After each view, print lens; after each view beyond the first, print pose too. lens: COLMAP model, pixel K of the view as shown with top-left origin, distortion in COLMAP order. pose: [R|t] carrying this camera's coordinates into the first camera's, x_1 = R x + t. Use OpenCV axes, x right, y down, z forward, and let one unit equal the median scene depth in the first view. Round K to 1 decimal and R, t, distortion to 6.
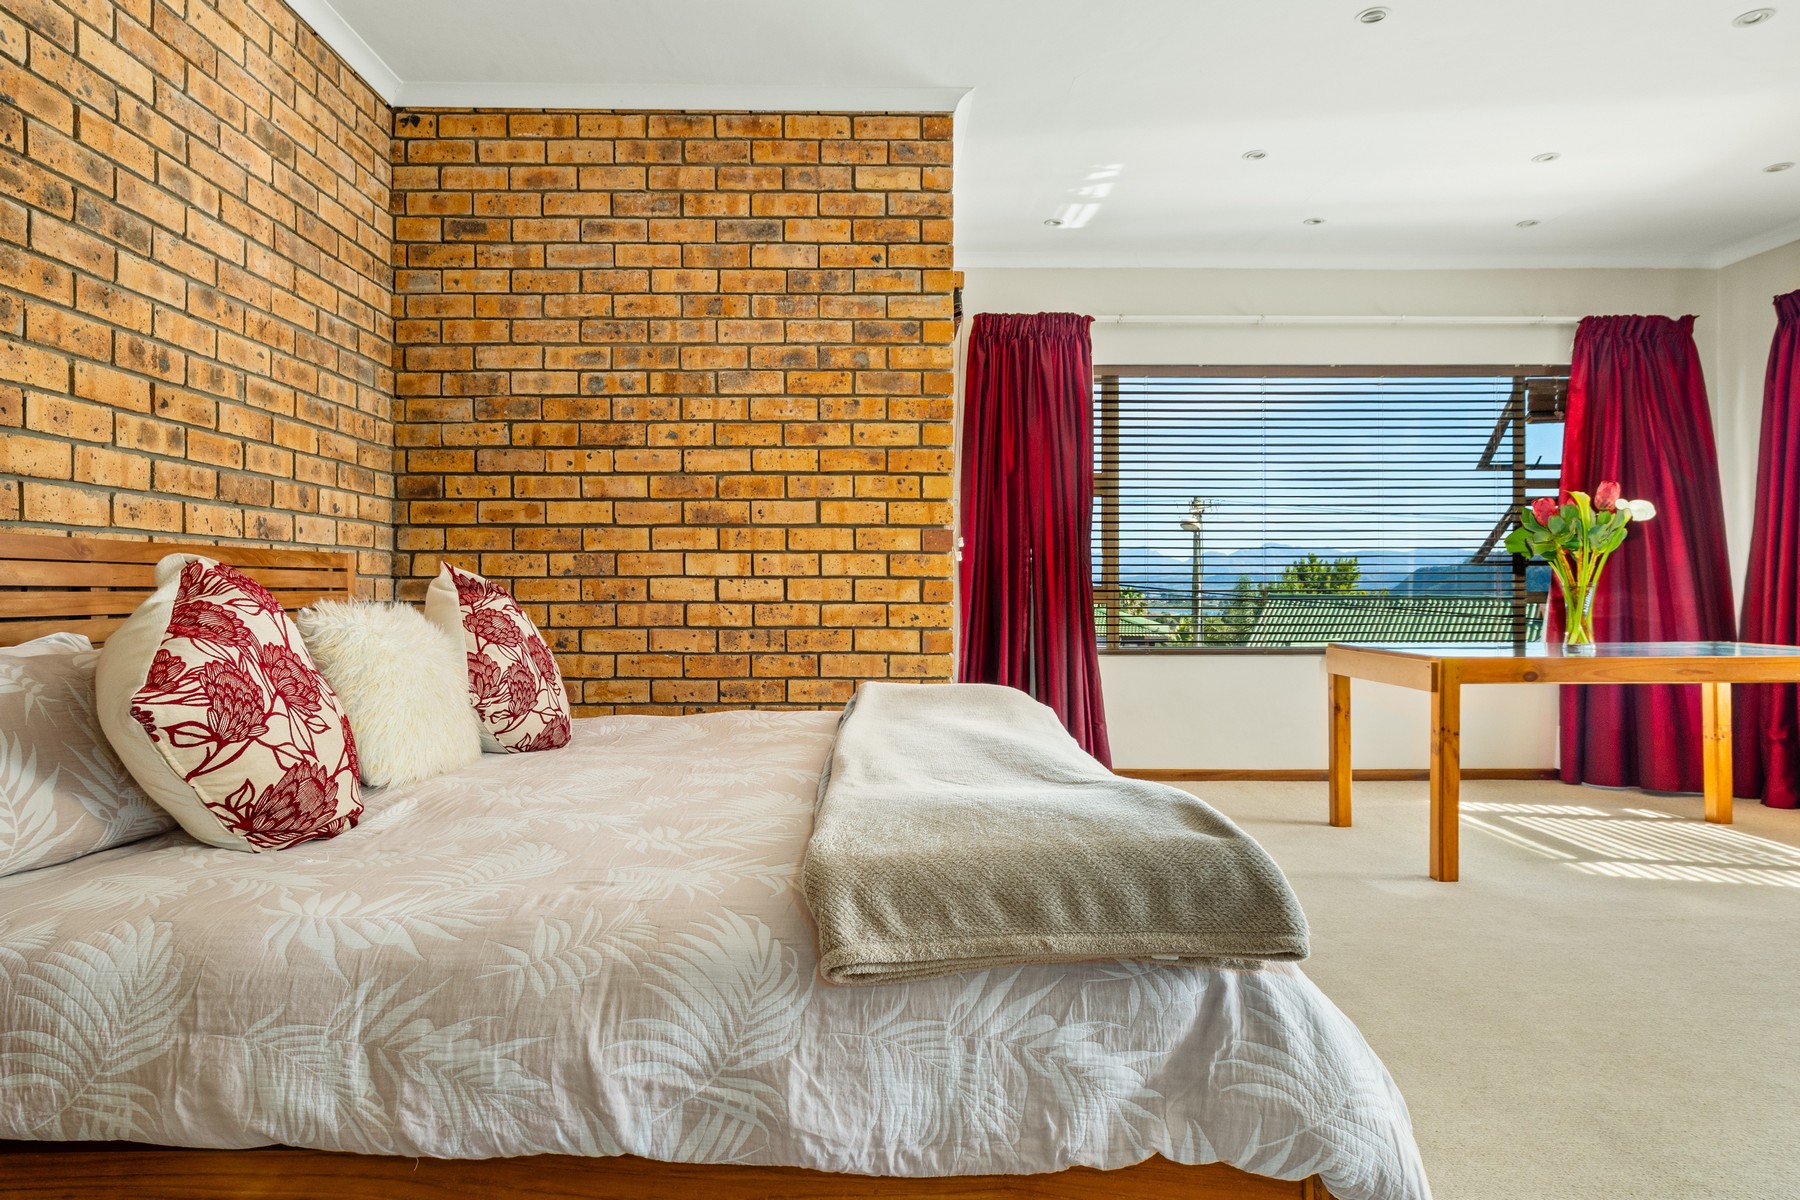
lens RADIAL K [[1041.6, 0, 891.6], [0, 1041.6, 587.1], [0, 0, 1]] dist [-0.004004, -0.000074]
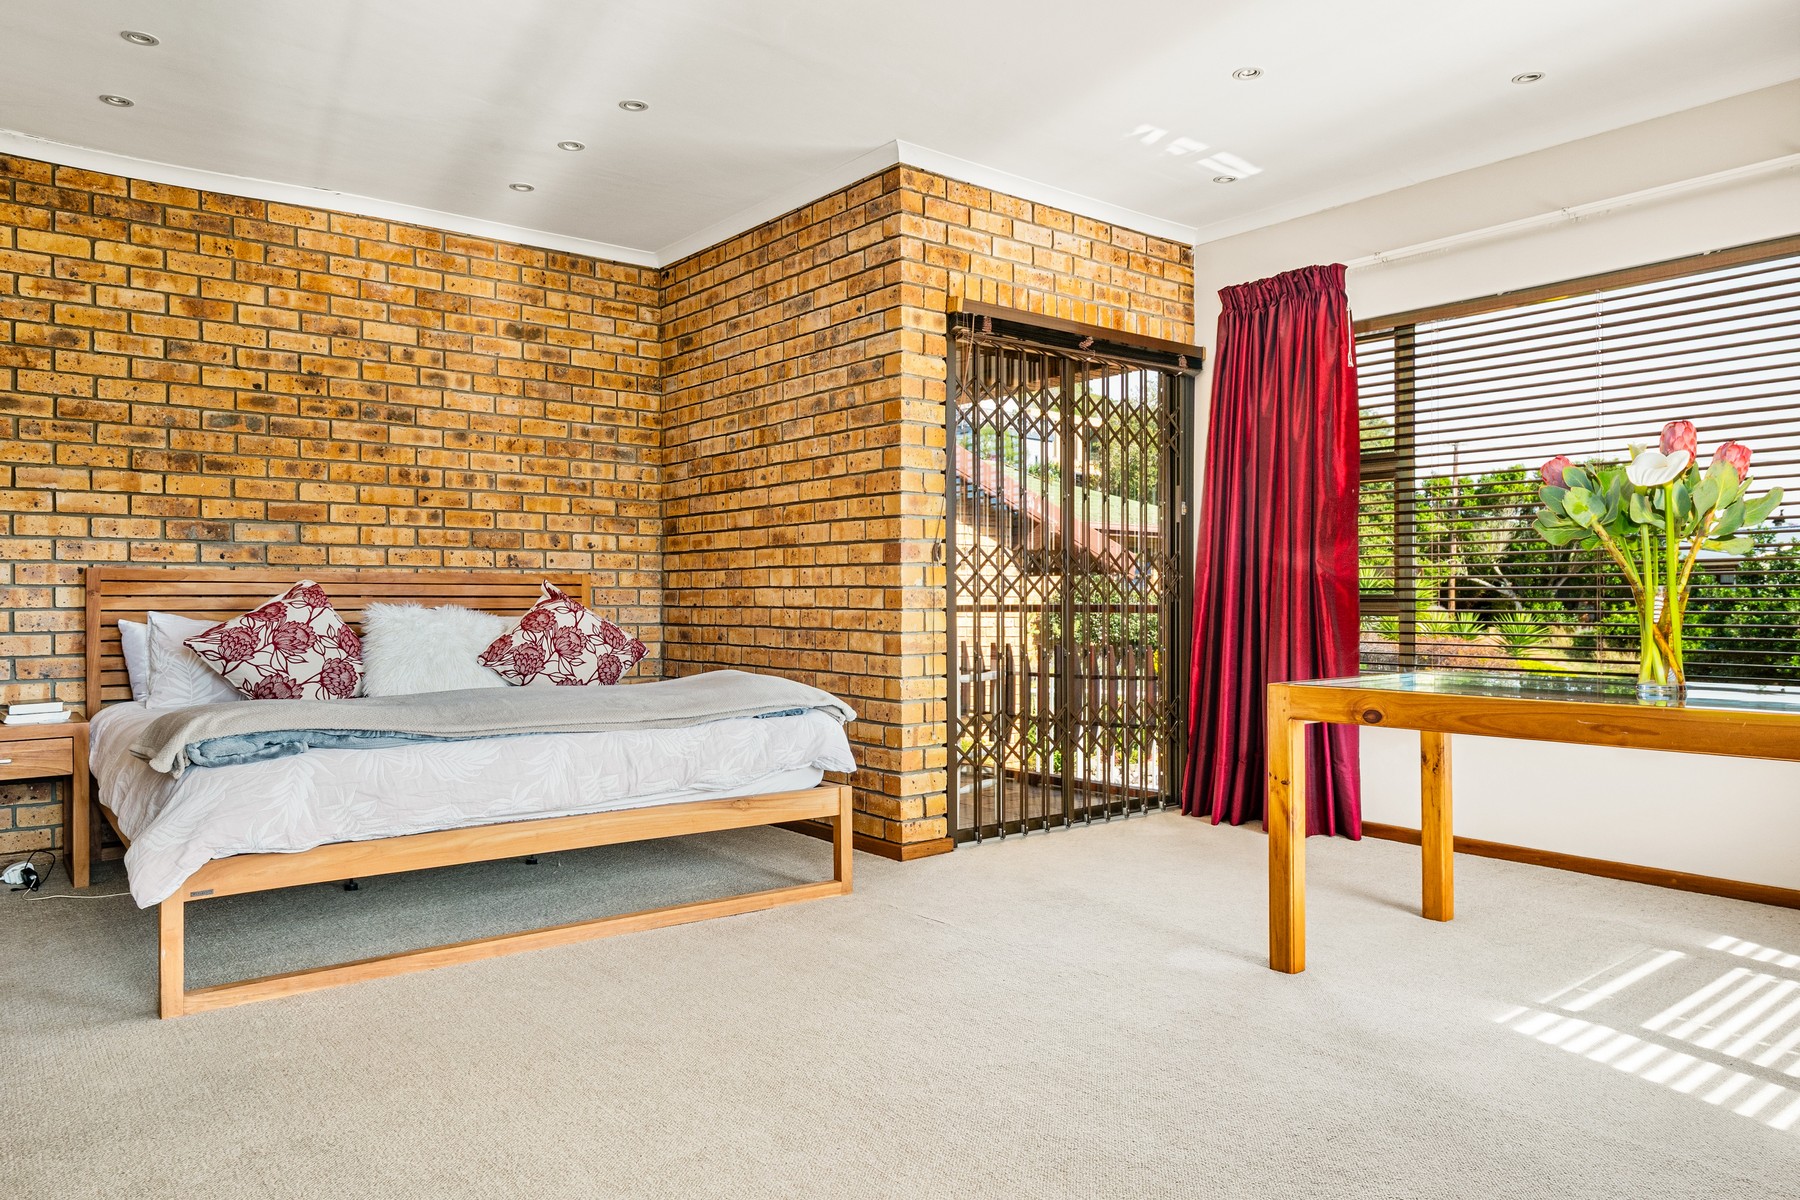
lens RADIAL K [[1192.0, 0, 900.0], [0, 1192.0, 600.0], [0, 0, 1]] dist [0.001187, -0.000966]
pose [[0.621030, 0.001987, -0.783785, 1.051386], [0.000223, 0.999996, 0.002712, 0.001681], [0.783787, -0.001859, 0.621027, 0.219767]]
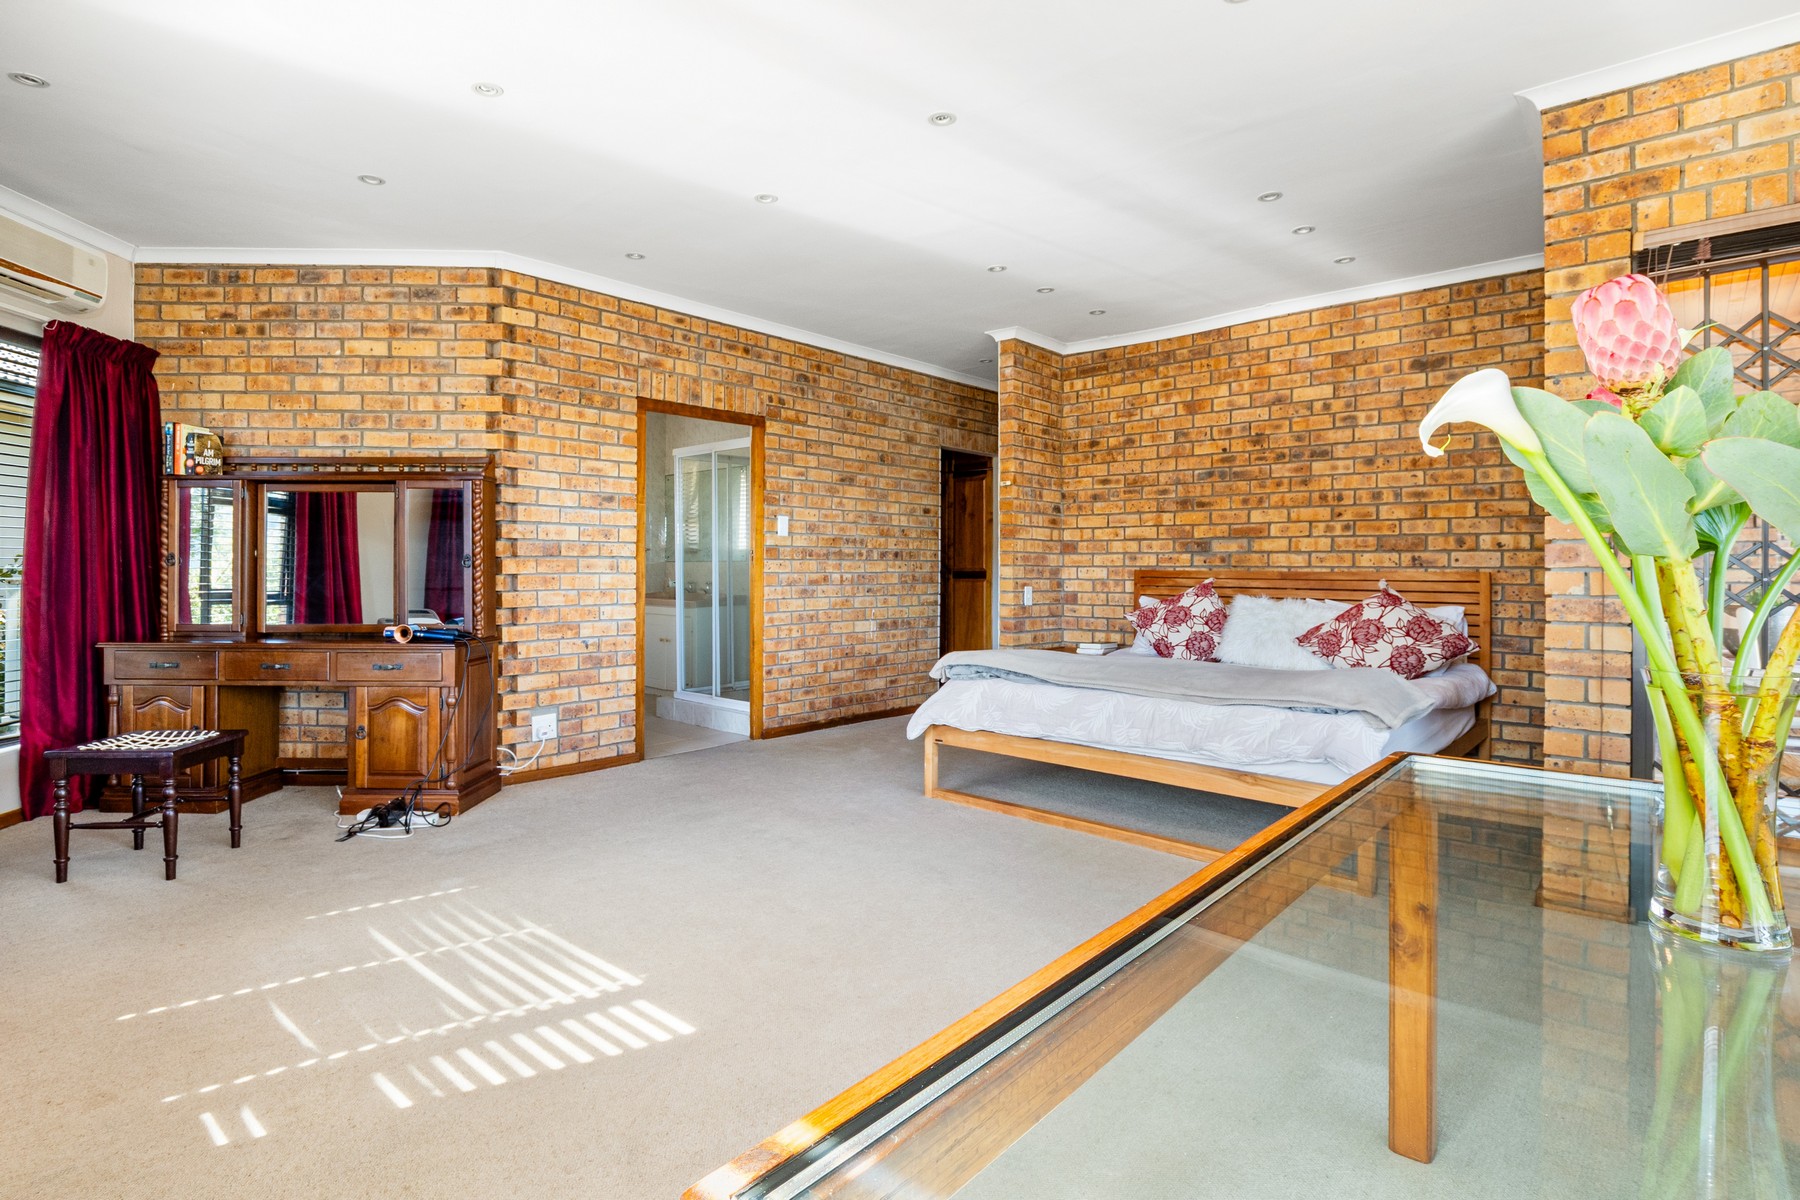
lens RADIAL K [[911.0, 0, 900.6], [0, 911.0, 567.6], [0, 0, 1]] dist [-0.017279, 0.000038]
pose [[-0.669382, -0.001300, -0.742918, 1.079123], [-0.003140, 0.999994, 0.001079, -0.033793], [0.742912, 0.003056, -0.669382, 1.128450]]
